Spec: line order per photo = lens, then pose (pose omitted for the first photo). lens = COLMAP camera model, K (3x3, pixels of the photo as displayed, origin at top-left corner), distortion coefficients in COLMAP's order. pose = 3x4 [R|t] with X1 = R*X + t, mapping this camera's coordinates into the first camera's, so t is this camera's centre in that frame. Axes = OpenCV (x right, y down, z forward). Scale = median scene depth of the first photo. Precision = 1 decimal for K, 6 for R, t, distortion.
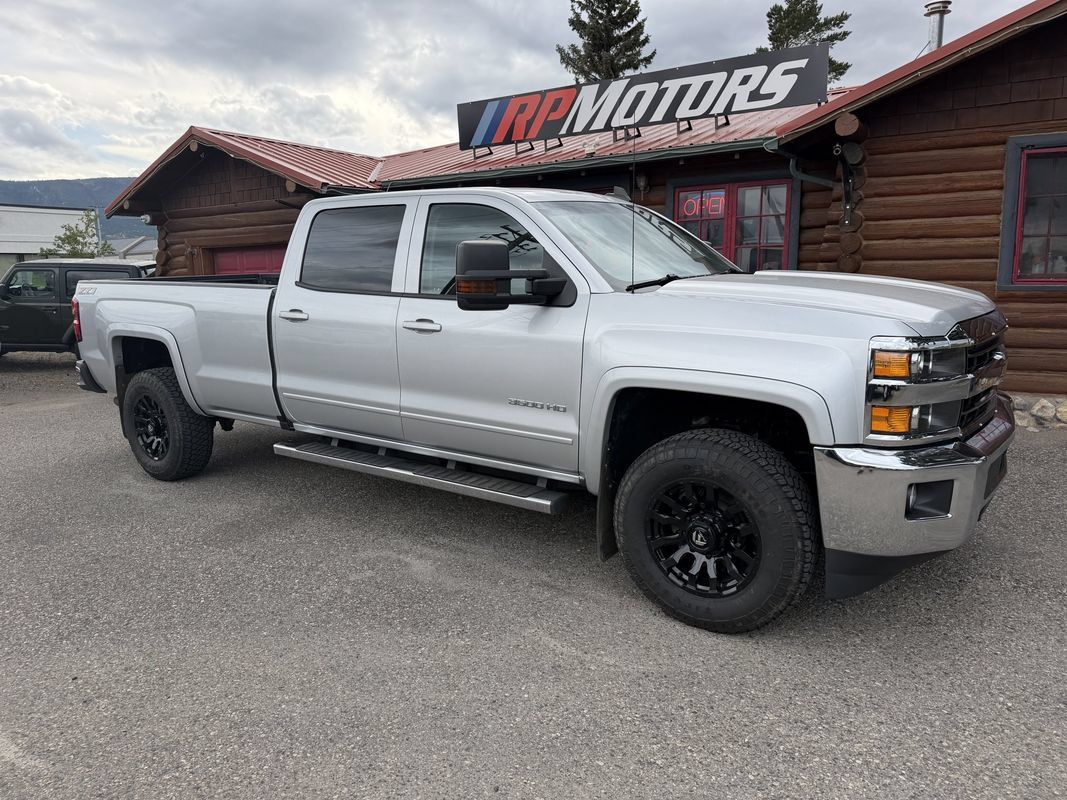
lens RADIAL K [[758.8, 0, 531.3], [0, 758.8, 405.0], [0, 0, 1]] dist [0.032848, -0.041224]
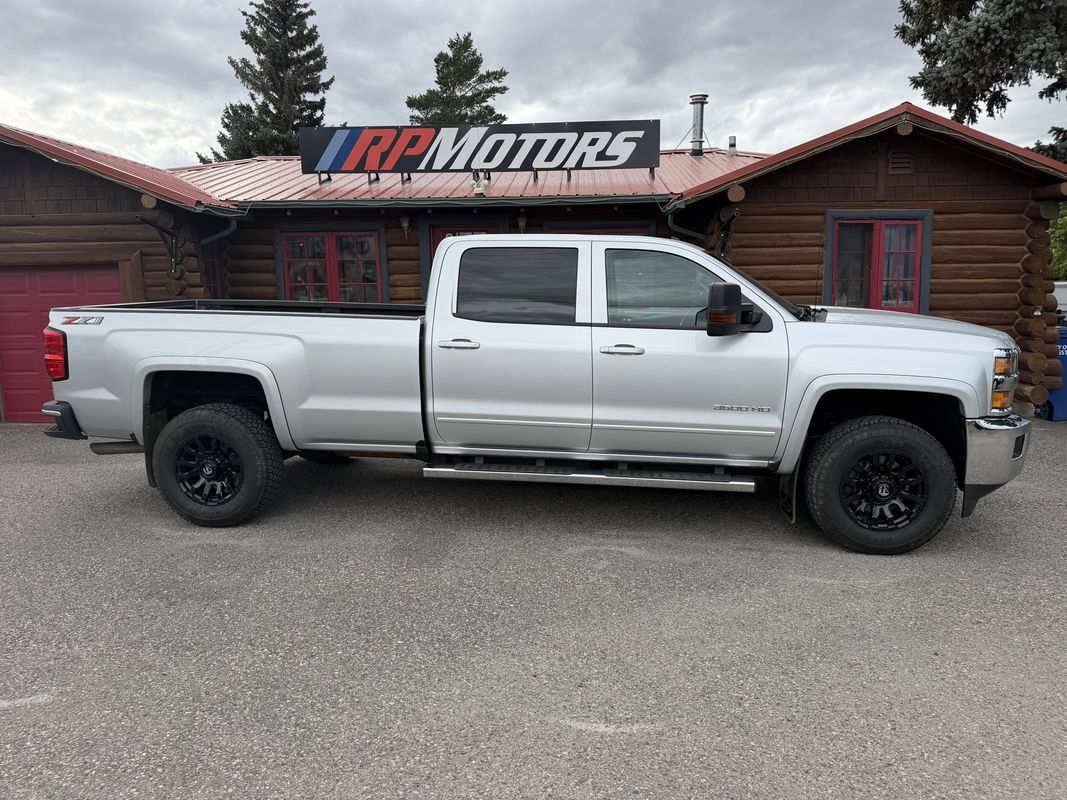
lens RADIAL K [[758.8, 0, 538.3], [0, 758.8, 403.7], [0, 0, 1]] dist [0.032848, -0.041224]
pose [[0.883523, -0.055009, 0.465146, -0.525019], [0.069469, 0.997486, -0.013988, -0.008387], [-0.463207, 0.044671, 0.885124, 0.003706]]
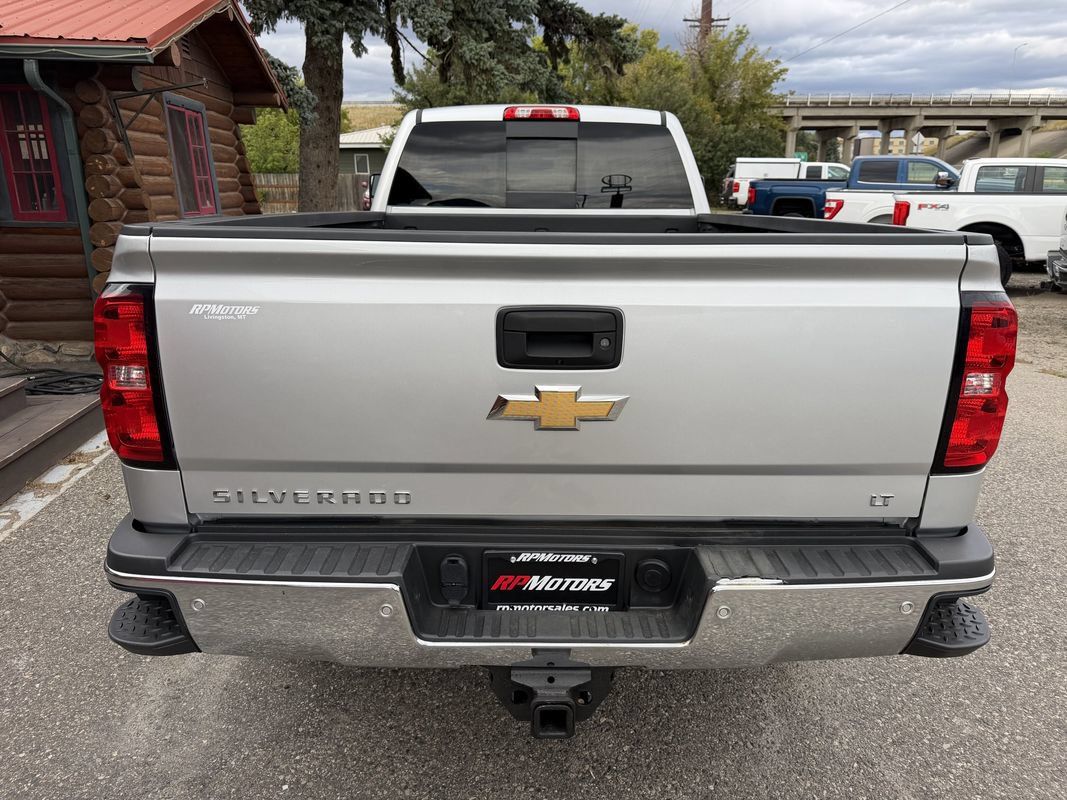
lens RADIAL K [[758.8, 0, 538.1], [0, 758.8, 399.6], [0, 0, 1]] dist [0.032848, -0.041224]
pose [[-0.597199, -0.195241, 0.777968, -0.721288], [0.158221, 0.922189, 0.352892, -0.229912], [-0.786333, 0.333838, -0.519839, 1.288786]]
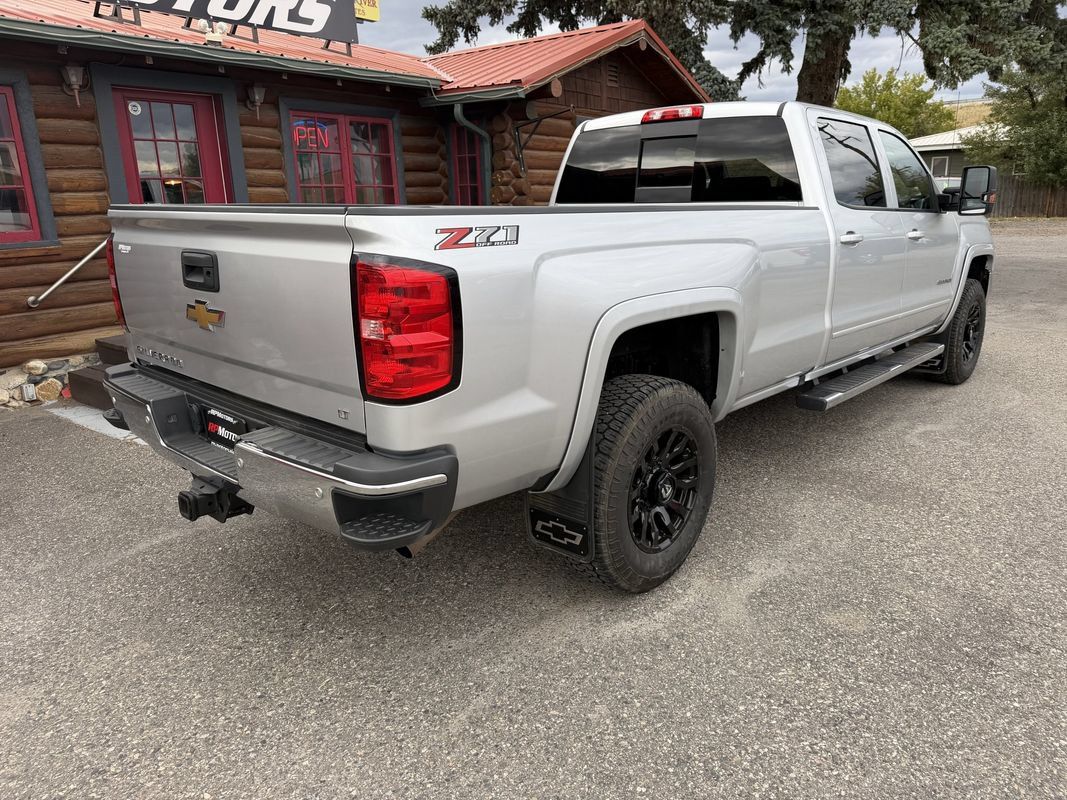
lens RADIAL K [[758.8, 0, 543.0], [0, 758.8, 398.9], [0, 0, 1]] dist [0.032848, -0.041224]
pose [[0.105956, -0.231762, 0.966985, -0.918060], [0.193544, 0.958667, 0.208561, -0.143157], [-0.975353, 0.165056, 0.146433, 0.919080]]
